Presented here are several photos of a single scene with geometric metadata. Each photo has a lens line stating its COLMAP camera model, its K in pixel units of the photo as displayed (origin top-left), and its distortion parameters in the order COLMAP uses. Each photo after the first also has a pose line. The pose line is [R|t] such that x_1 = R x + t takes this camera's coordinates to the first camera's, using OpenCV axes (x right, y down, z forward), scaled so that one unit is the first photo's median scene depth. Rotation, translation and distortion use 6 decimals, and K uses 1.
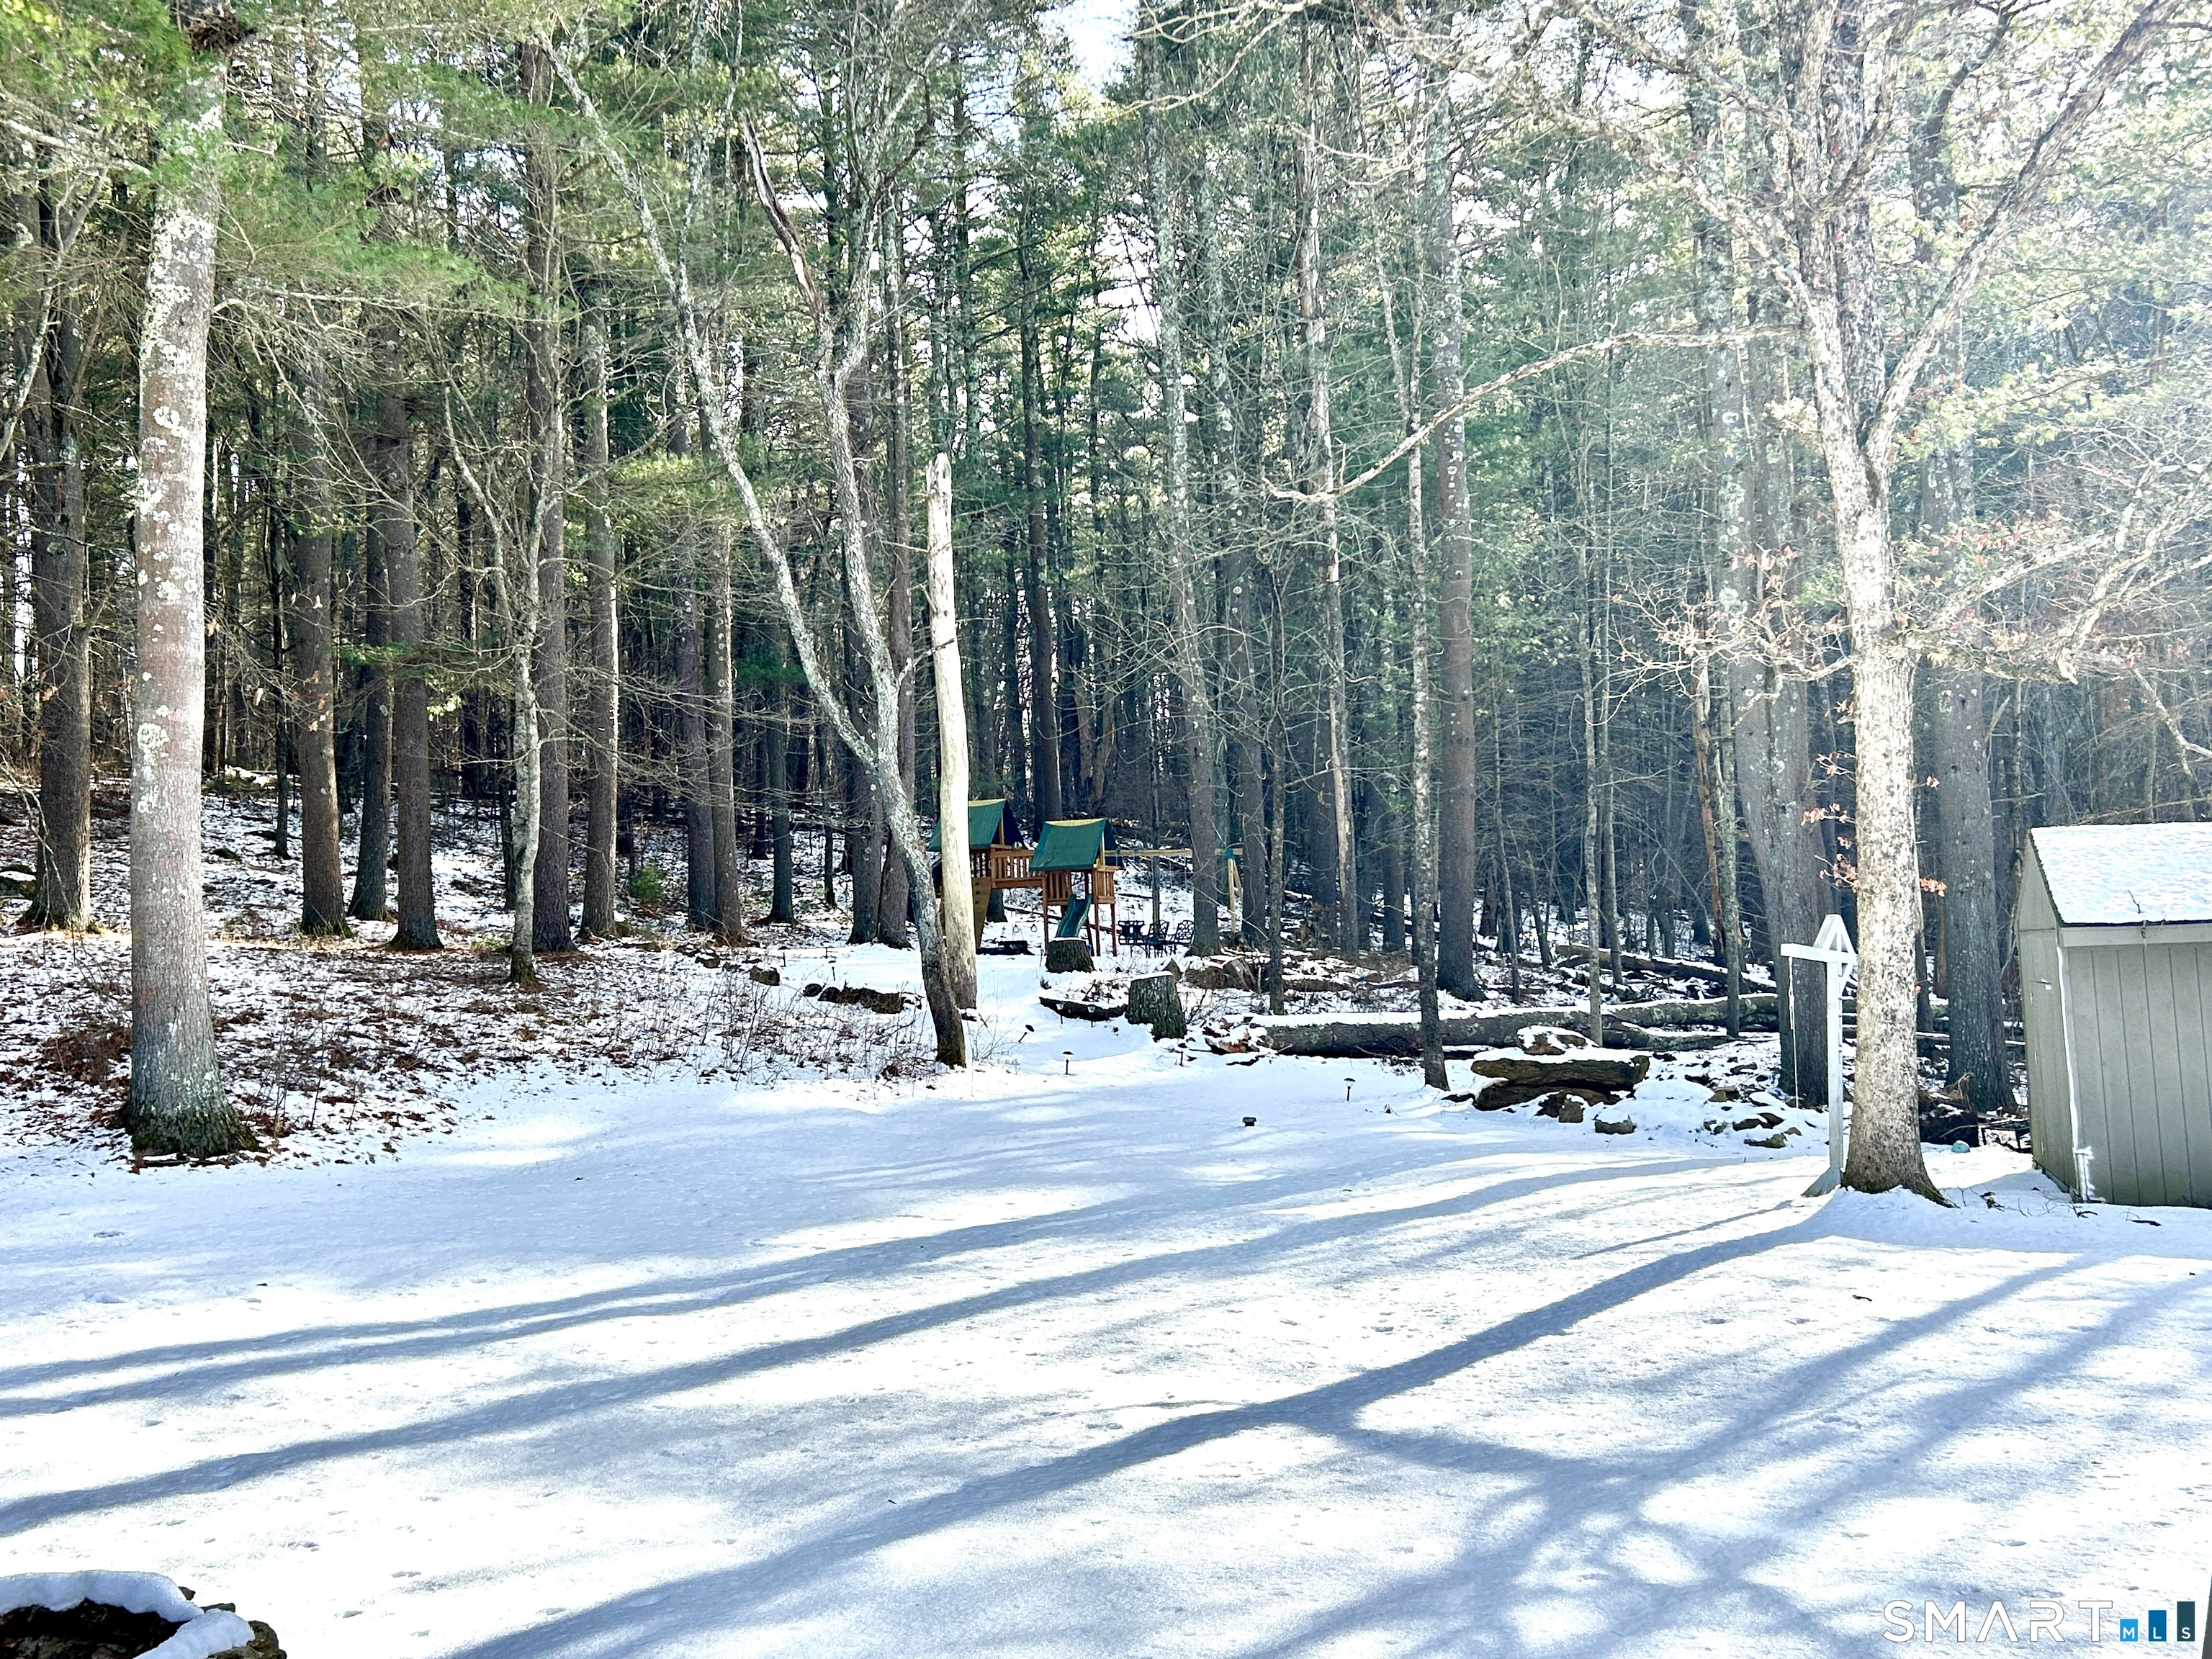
lens RADIAL K [[2162.3, 0, 1106.0], [0, 2162.3, 829.5], [0, 0, 1]] dist [0.147180, -0.270965]
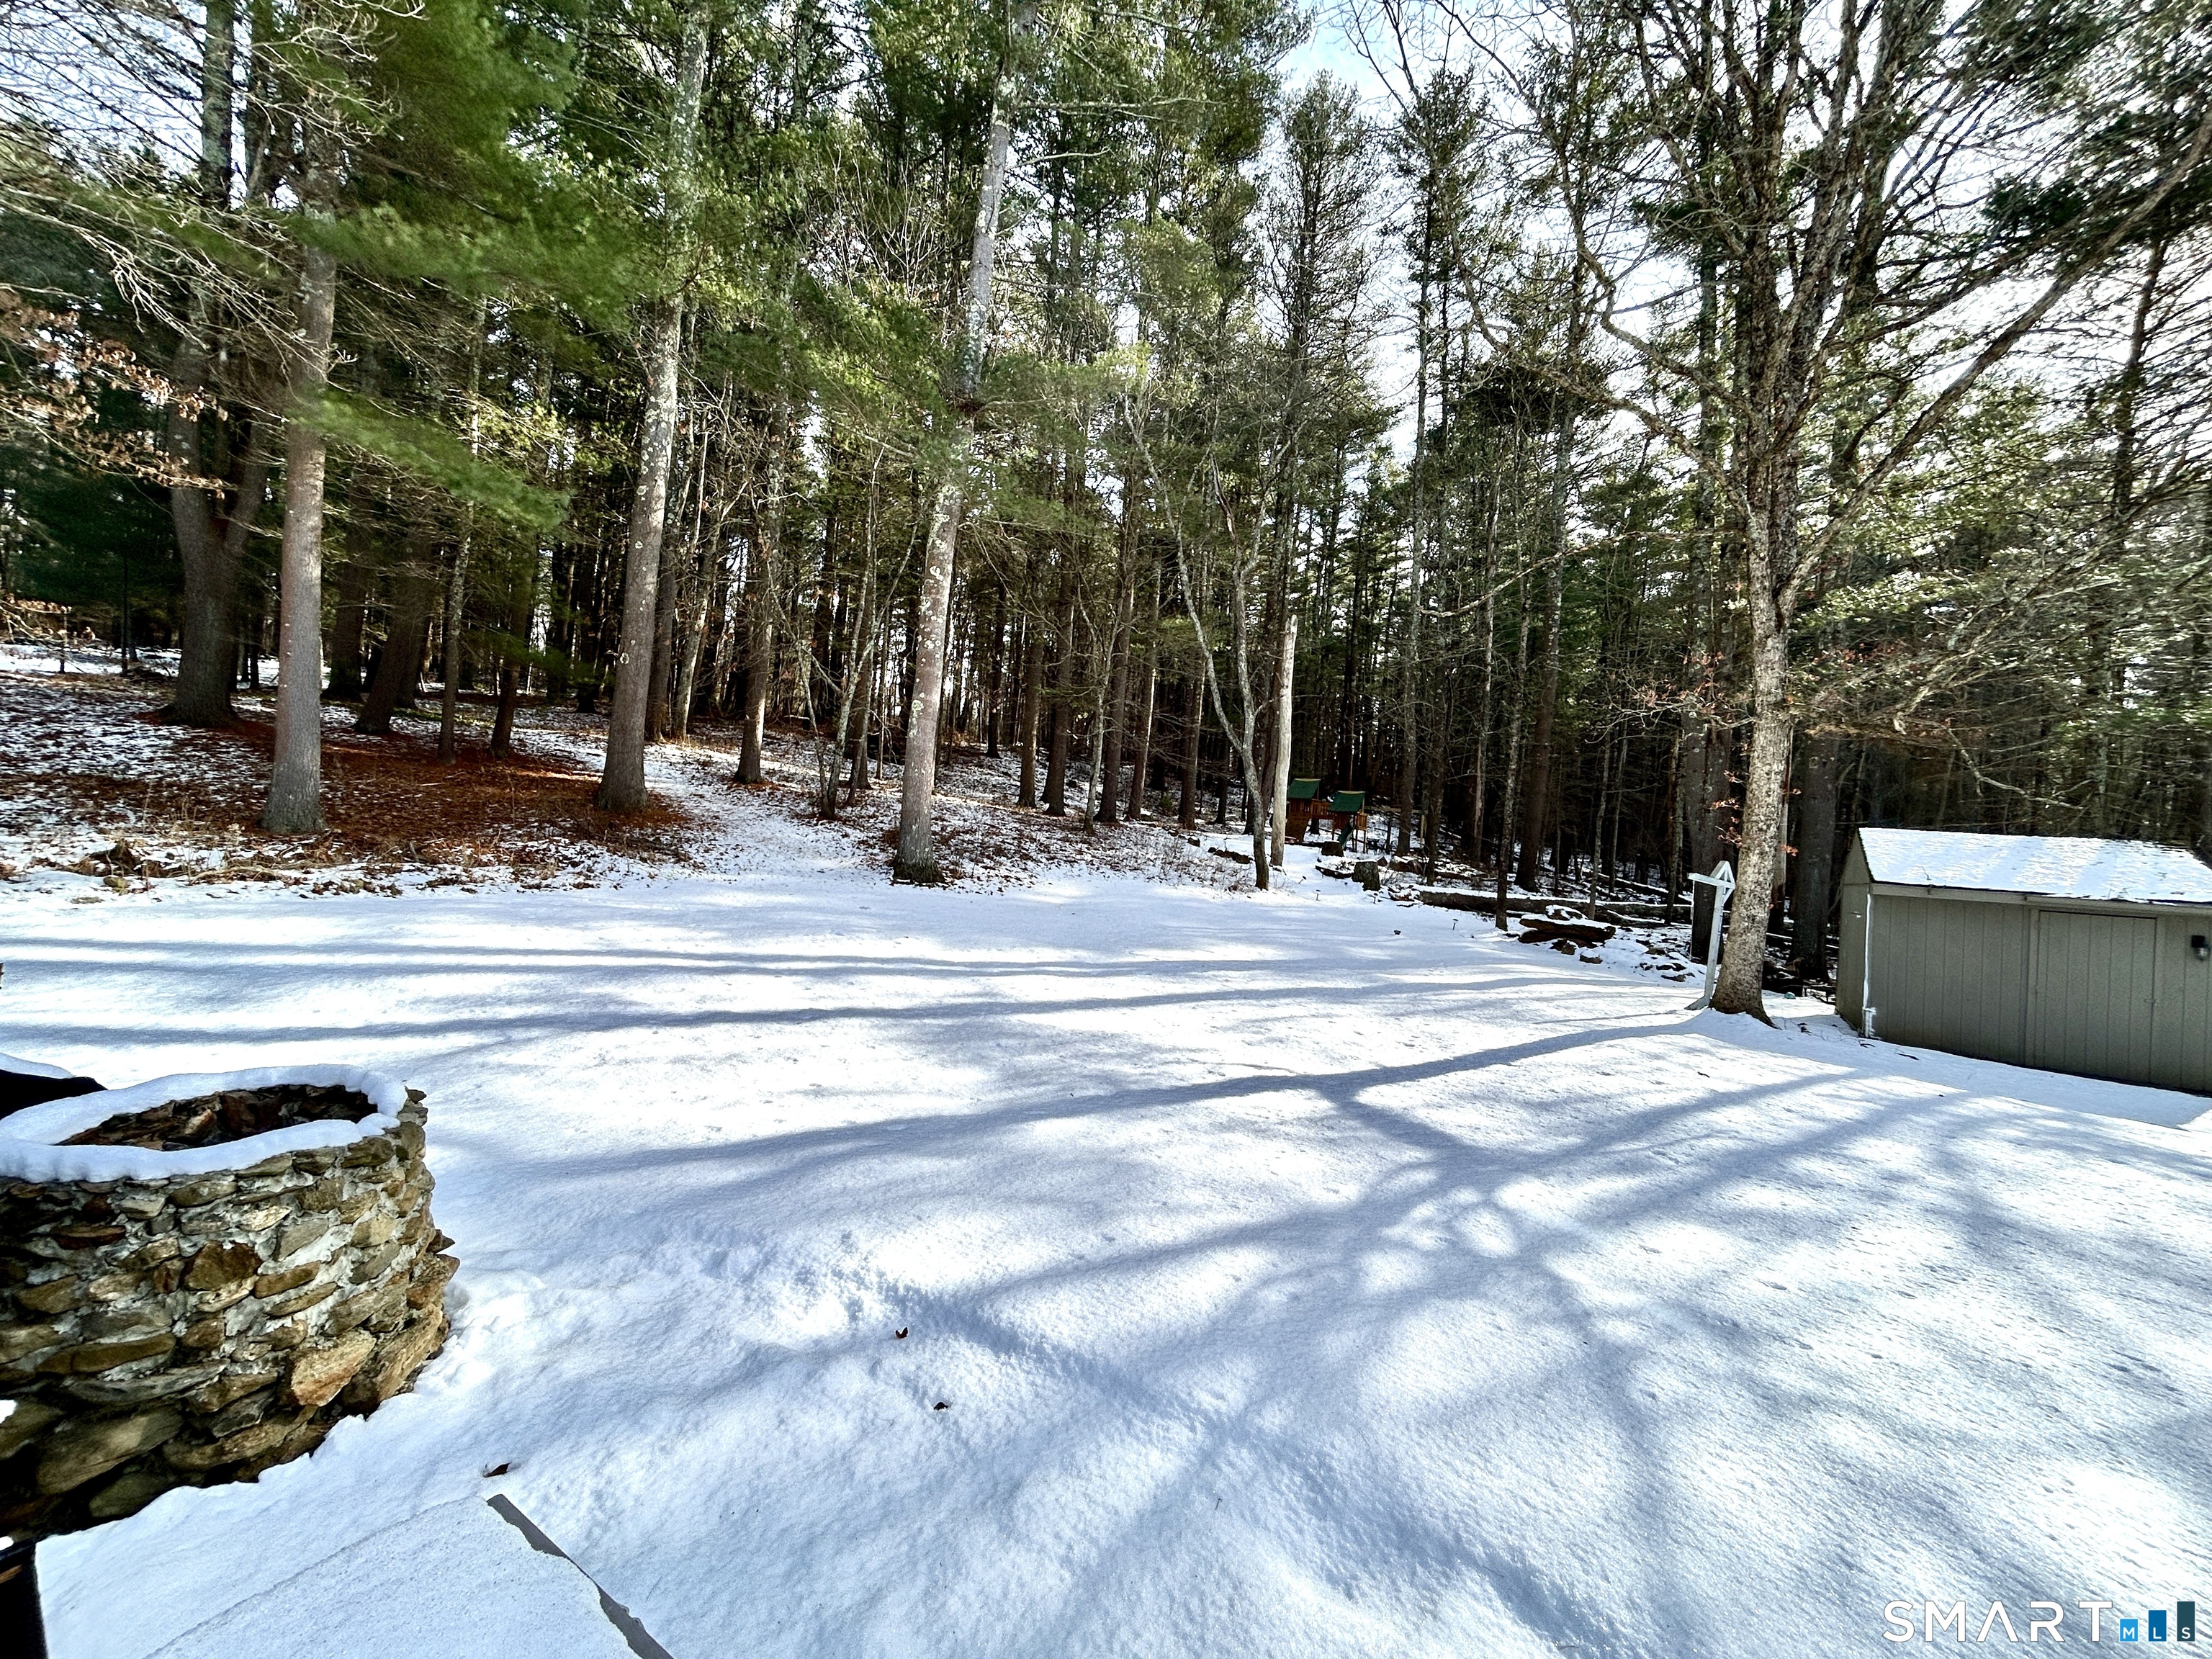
lens RADIAL K [[892.0, 0, 1106.0], [0, 892.0, 829.5], [0, 0, 1]] dist [0.008692, 0.000227]
pose [[0.950429, 0.103748, -0.293122, 0.039826], [-0.091186, 0.994245, 0.056240, 0.012614], [0.297270, -0.026723, 0.954419, 0.091331]]
